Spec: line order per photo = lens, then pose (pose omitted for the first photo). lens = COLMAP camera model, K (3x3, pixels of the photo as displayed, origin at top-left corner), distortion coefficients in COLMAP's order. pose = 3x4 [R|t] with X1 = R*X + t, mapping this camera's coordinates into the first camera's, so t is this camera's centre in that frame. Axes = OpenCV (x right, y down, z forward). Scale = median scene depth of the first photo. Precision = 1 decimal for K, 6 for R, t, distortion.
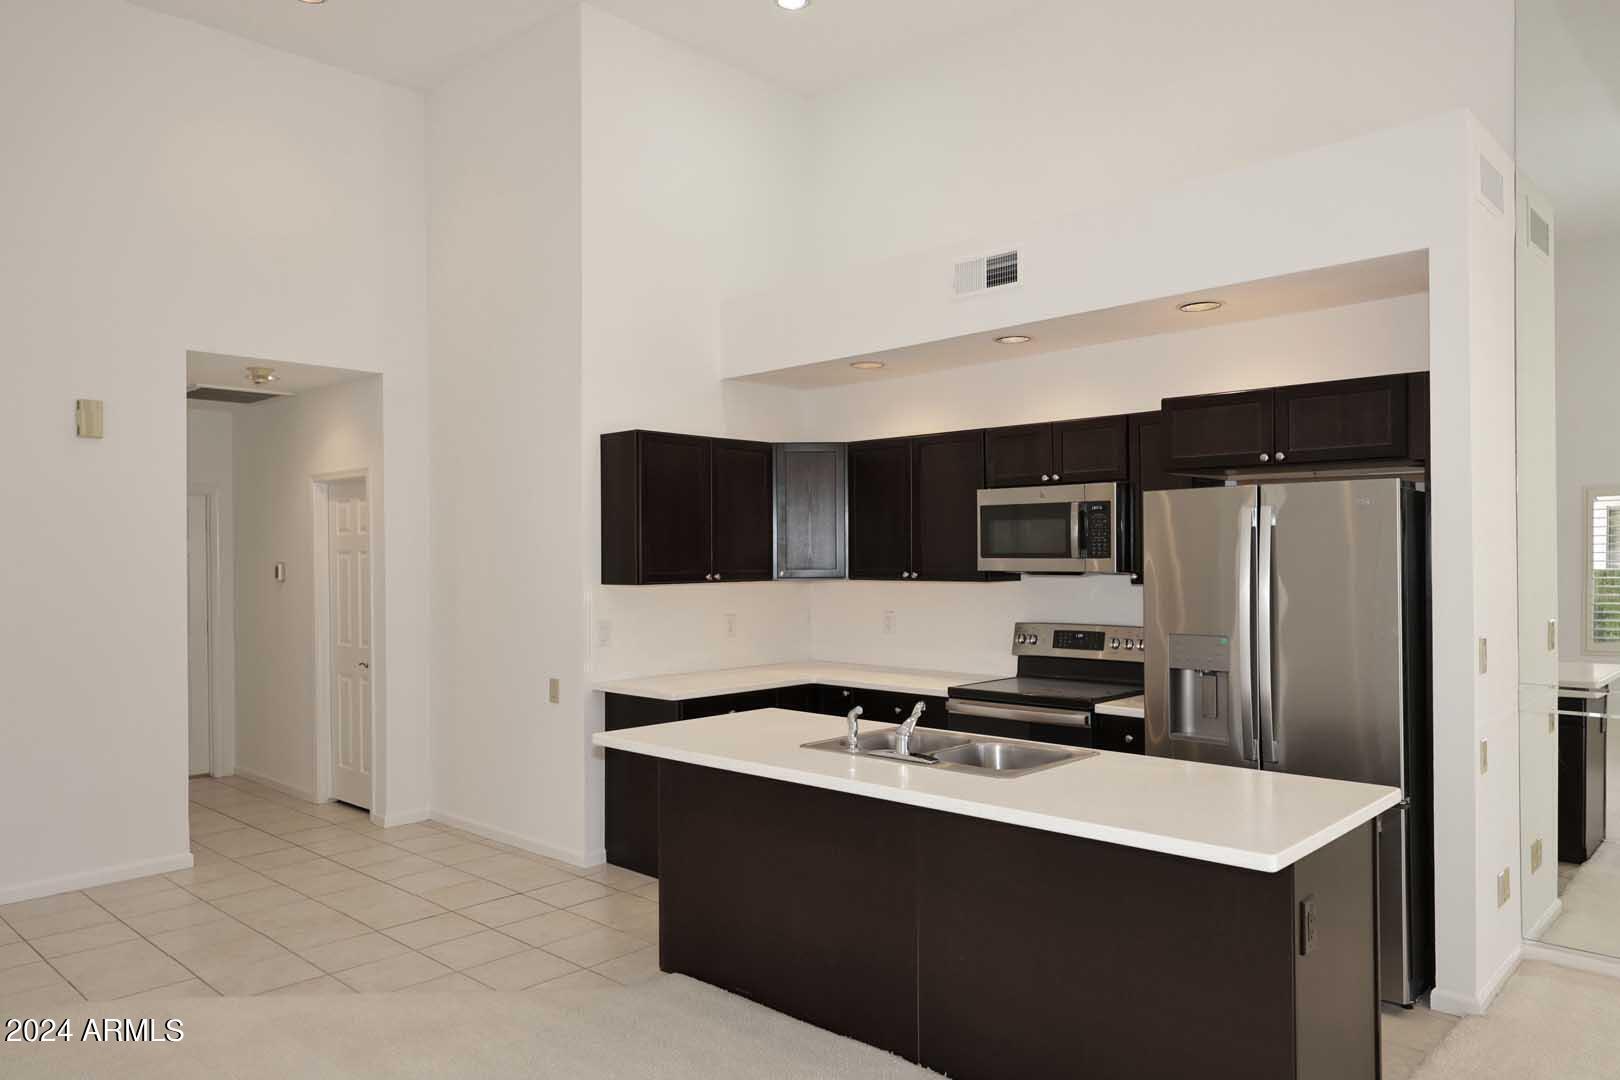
lens RADIAL K [[1079.2, 0, 803.7], [0, 1079.2, 546.2], [0, 0, 1]] dist [-0.002650, -0.000376]
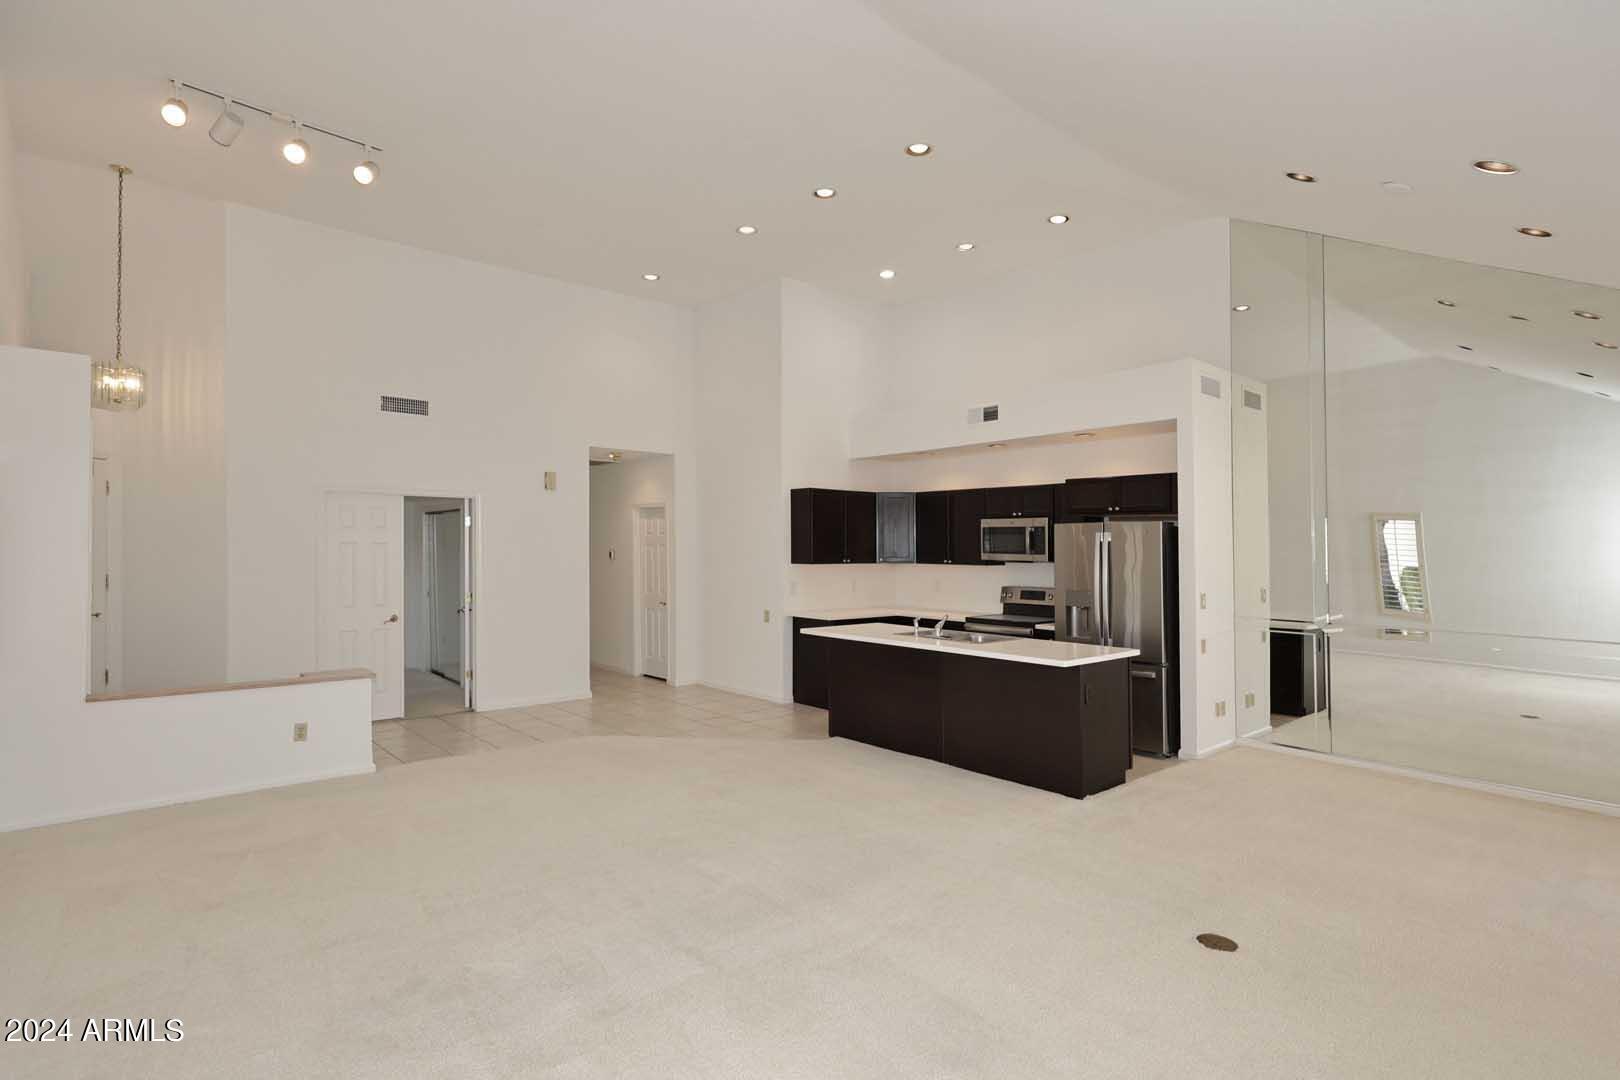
lens RADIAL K [[804.6, 0, 776.4], [0, 804.6, 499.4], [0, 0, 1]] dist [-0.000064, 0.000005]
pose [[0.991251, 0.004915, -0.131896, -0.018365], [-0.011505, 0.998720, -0.049249, -0.010893], [0.131485, 0.050335, 0.990039, -0.533331]]
